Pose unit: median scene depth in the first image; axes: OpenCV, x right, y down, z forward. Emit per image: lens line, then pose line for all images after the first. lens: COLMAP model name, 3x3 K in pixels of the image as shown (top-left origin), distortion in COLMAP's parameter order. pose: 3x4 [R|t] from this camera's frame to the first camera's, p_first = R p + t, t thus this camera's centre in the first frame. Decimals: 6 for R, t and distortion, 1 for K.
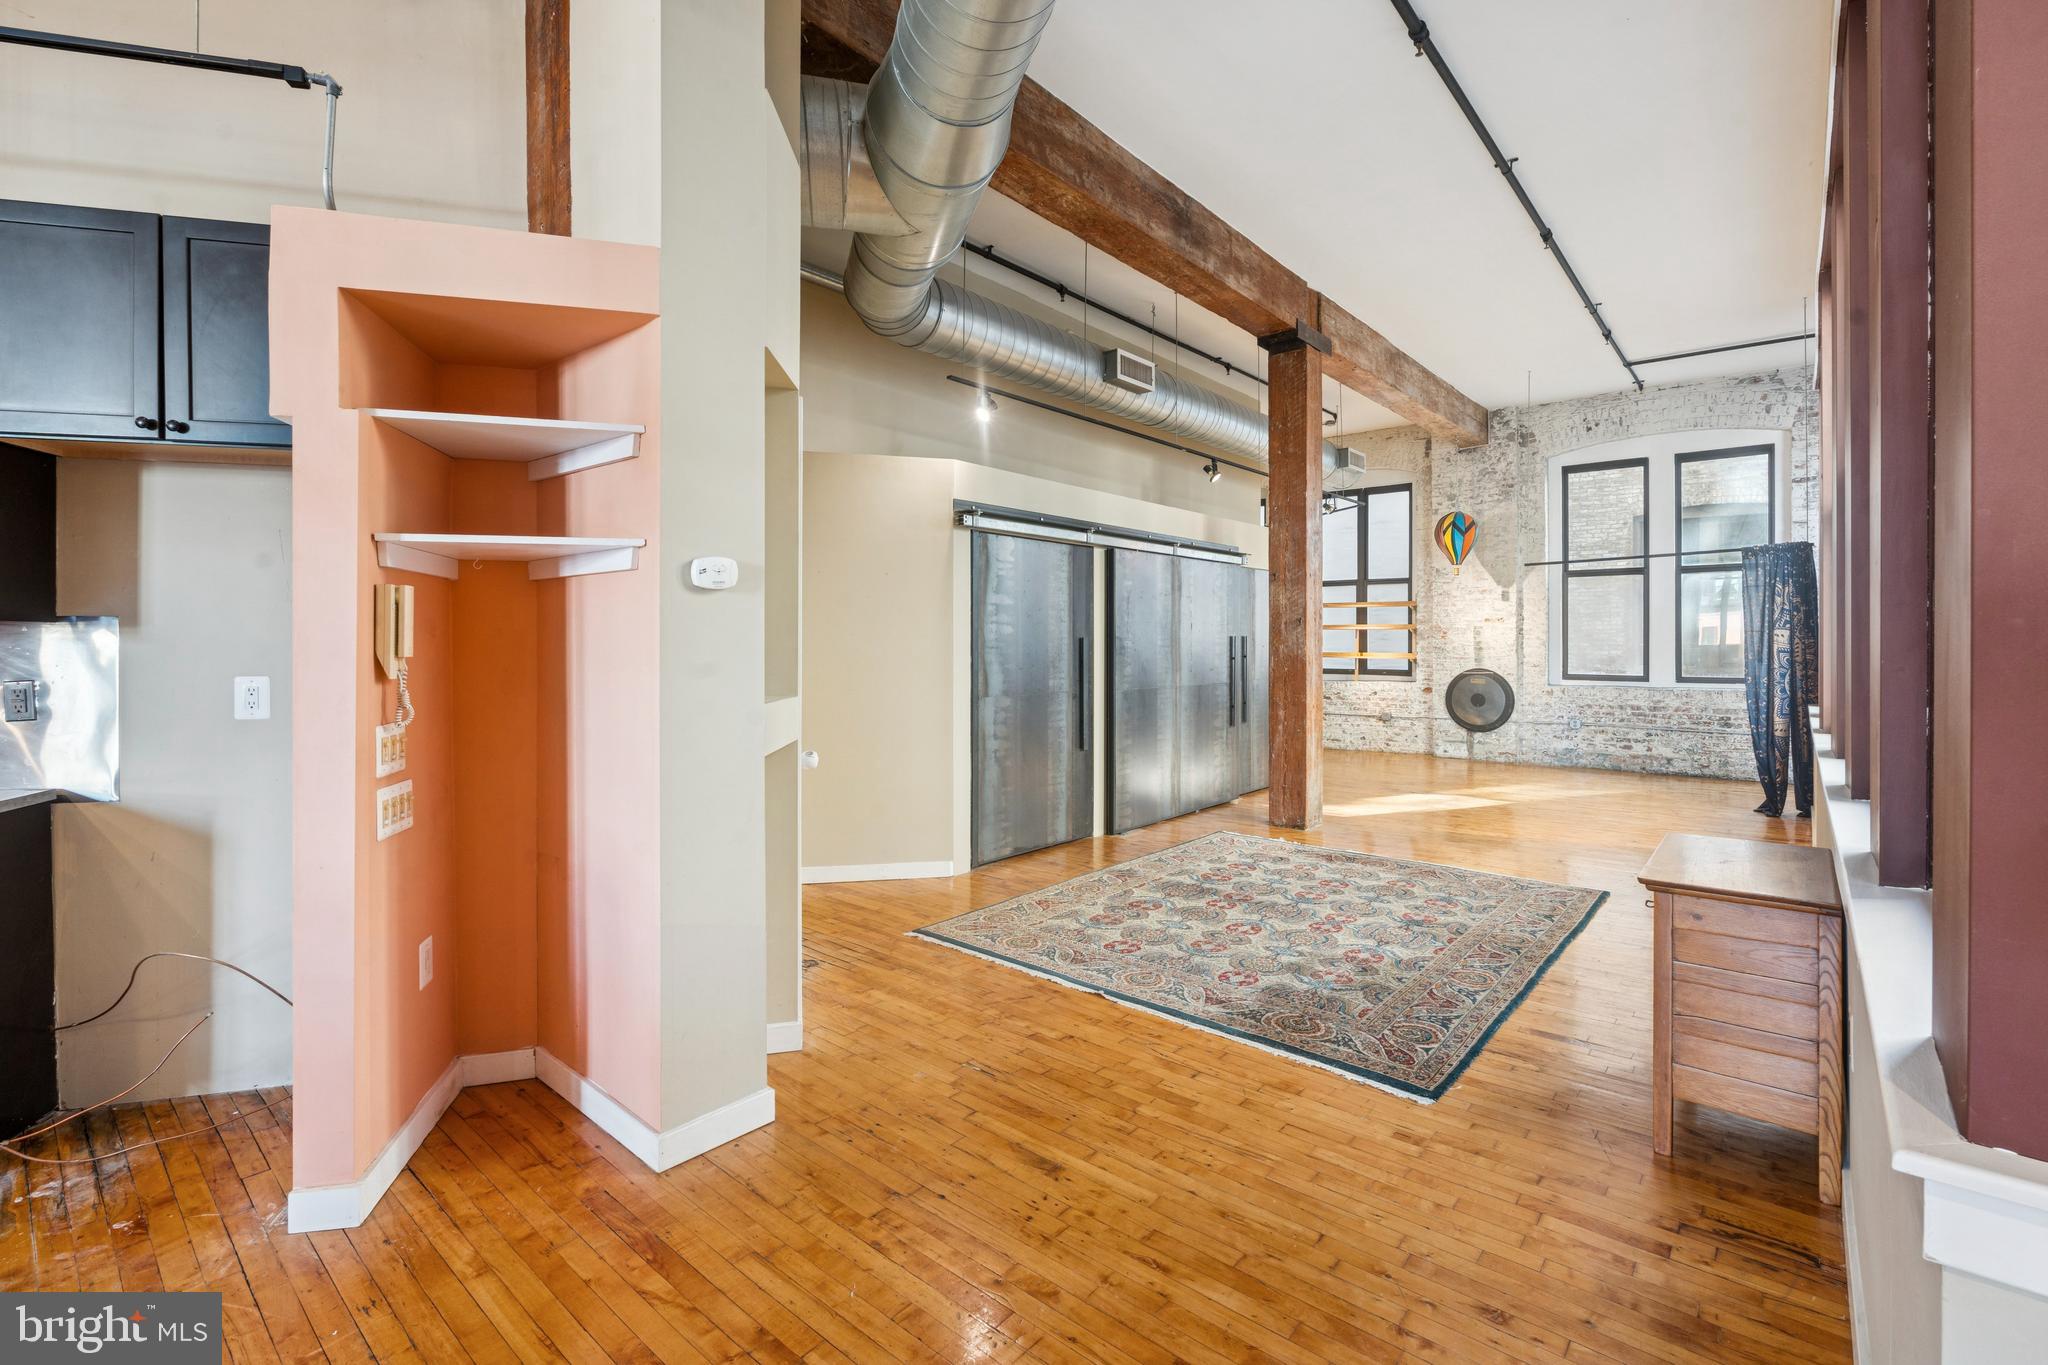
lens RADIAL K [[895.8, 0, 1033.3], [0, 895.8, 635.8], [0, 0, 1]] dist [-0.004367, 0.000063]
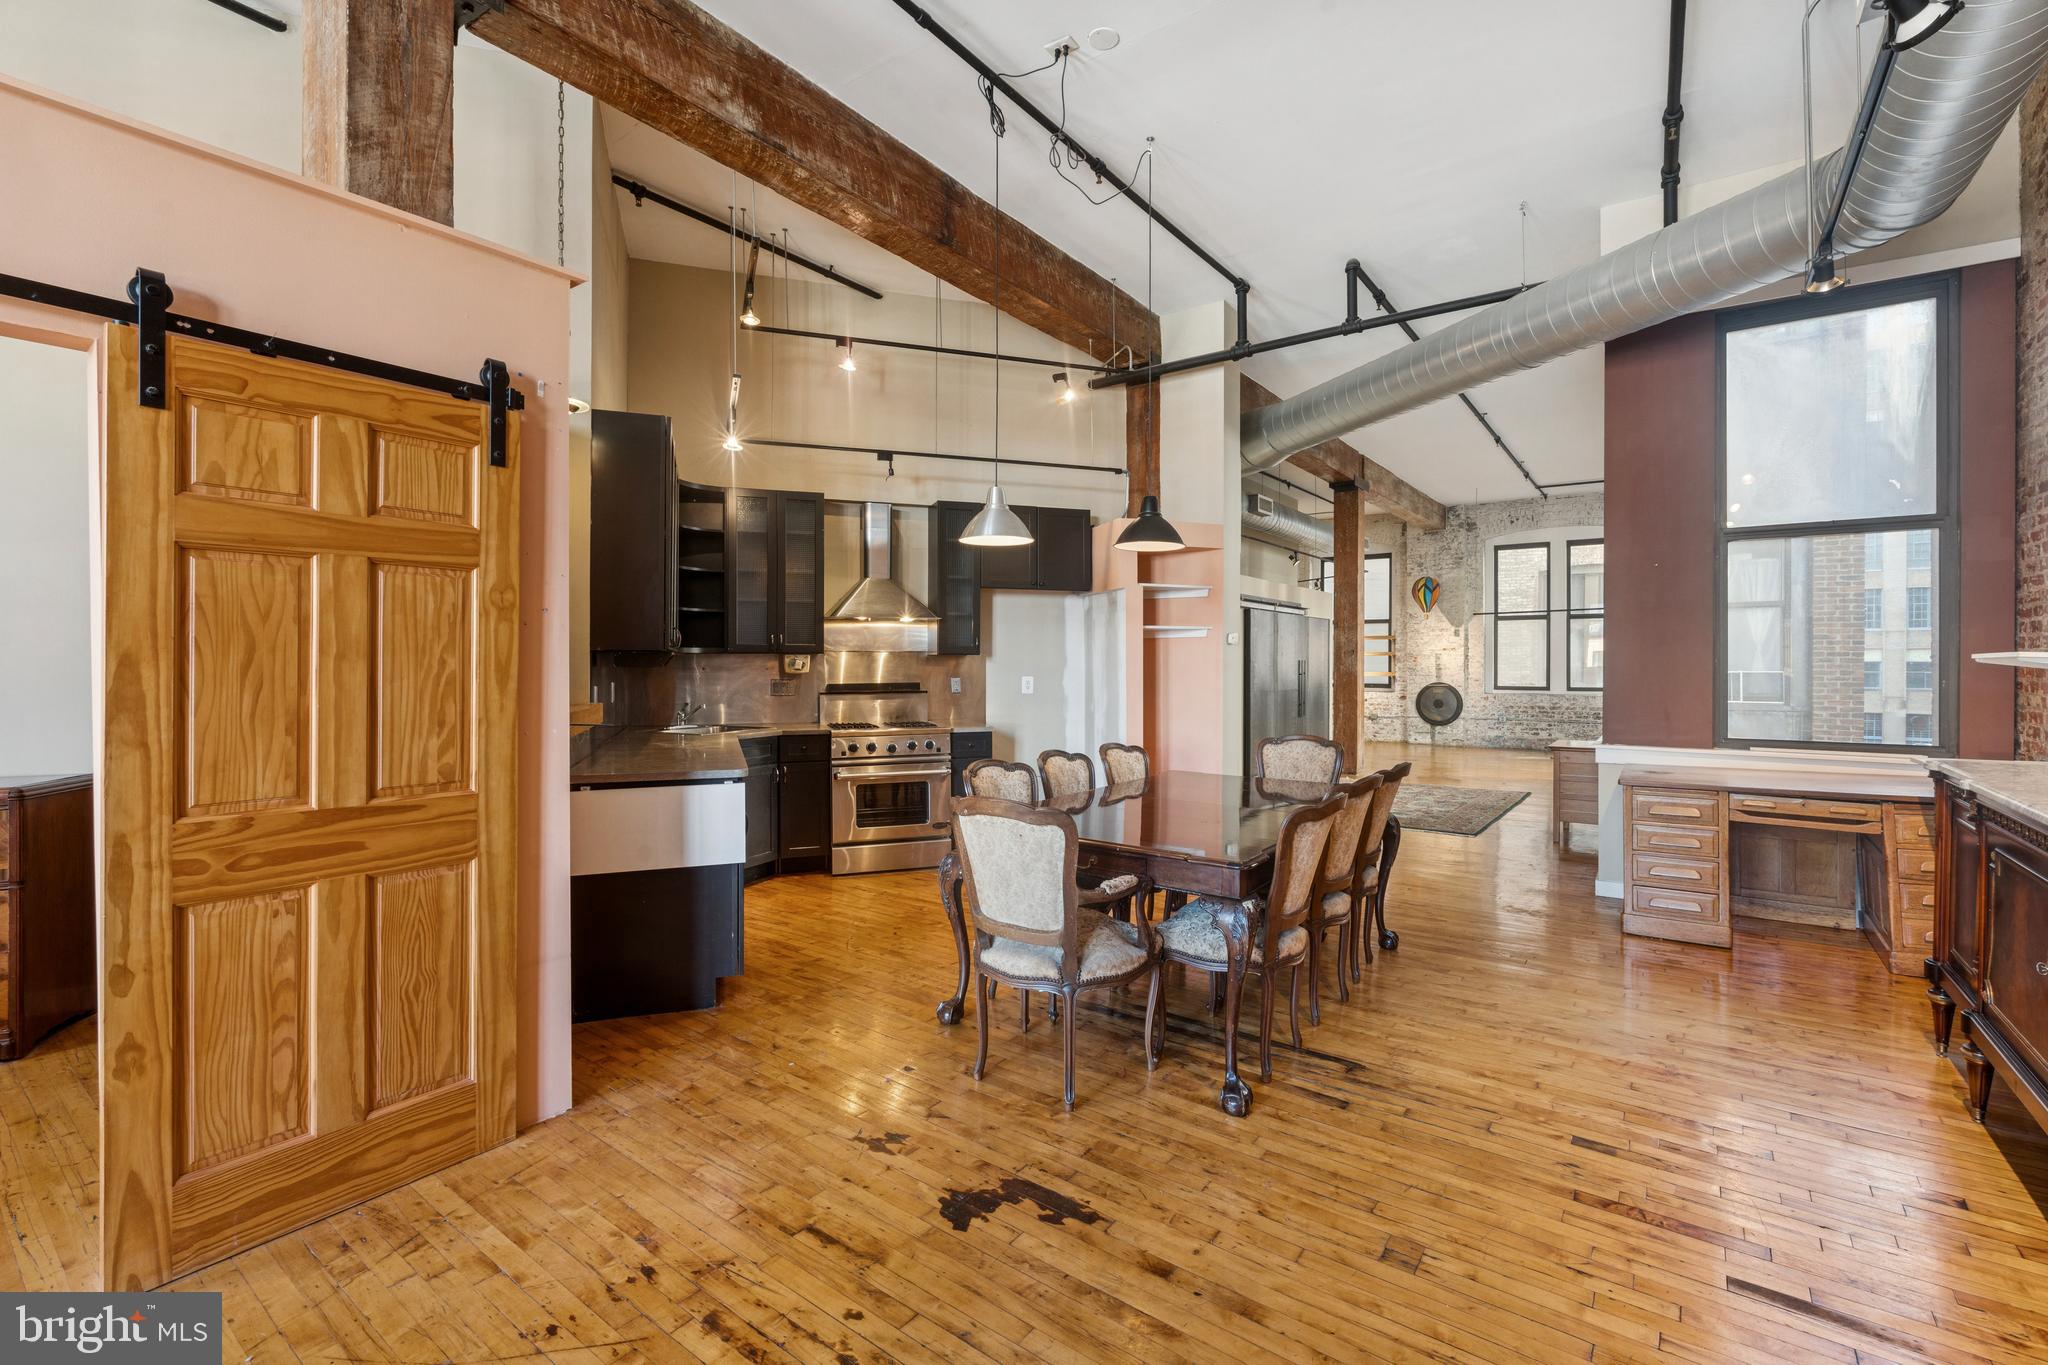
lens RADIAL K [[895.8, 0, 1025.7], [0, 895.8, 665.3], [0, 0, 1]] dist [-0.004367, 0.000063]
pose [[0.997231, 0.000302, 0.074368, -0.307447], [-0.000832, 0.999974, 0.007099, -0.001247], [-0.074364, -0.007141, 0.997206, -0.441810]]
